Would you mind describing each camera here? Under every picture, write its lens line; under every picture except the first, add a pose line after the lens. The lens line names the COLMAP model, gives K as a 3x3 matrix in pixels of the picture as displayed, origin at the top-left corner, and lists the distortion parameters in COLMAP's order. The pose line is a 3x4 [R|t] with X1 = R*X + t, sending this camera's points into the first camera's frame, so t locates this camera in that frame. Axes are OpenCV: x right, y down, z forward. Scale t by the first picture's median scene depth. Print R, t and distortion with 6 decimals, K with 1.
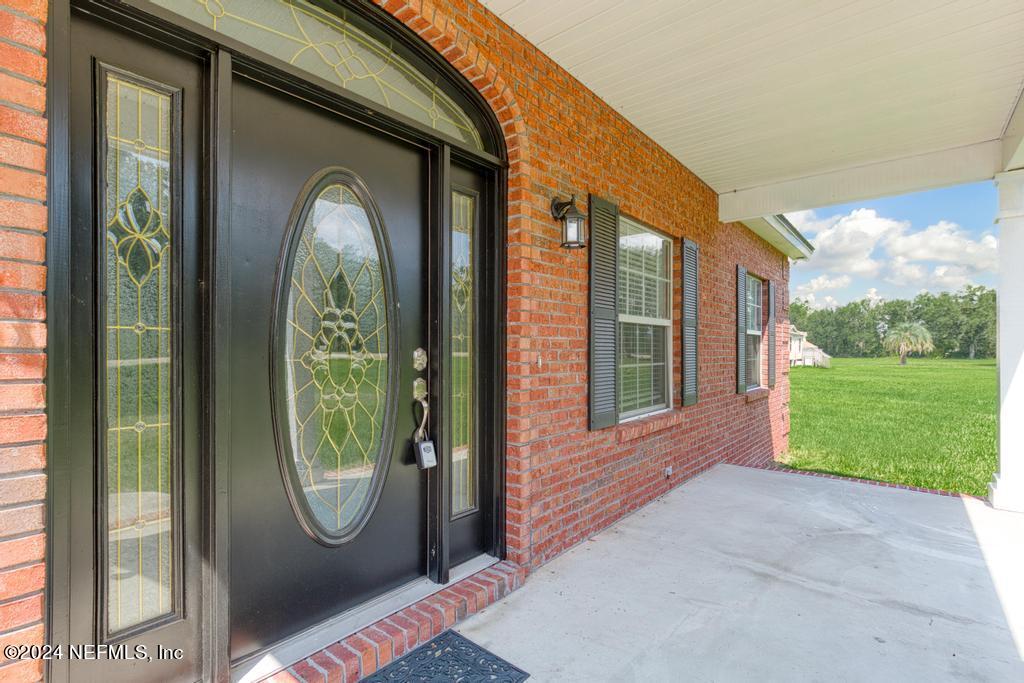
lens RADIAL K [[483.4, 0, 514.1], [0, 483.4, 348.3], [0, 0, 1]] dist [0.002946, 0.001115]
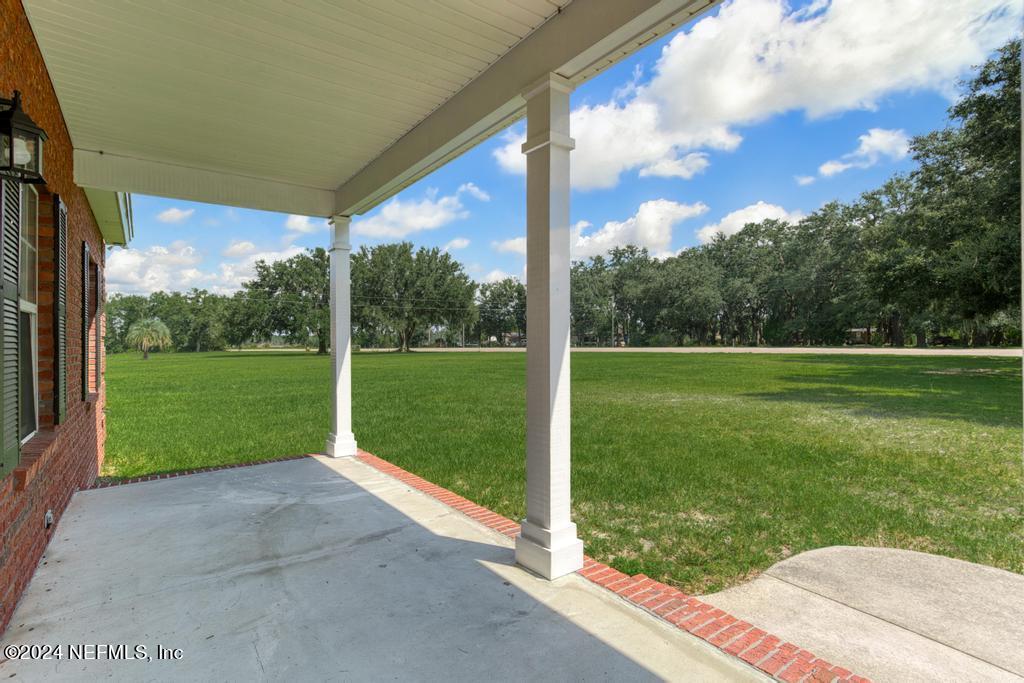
lens RADIAL K [[483.4, 0, 507.3], [0, 483.4, 334.7], [0, 0, 1]] dist [0.002946, 0.001115]
pose [[0.251986, 0.005860, 0.967713, -0.252564], [0.012389, 0.999880, -0.009281, -0.000288], [-0.967652, 0.014328, 0.251883, 0.207209]]
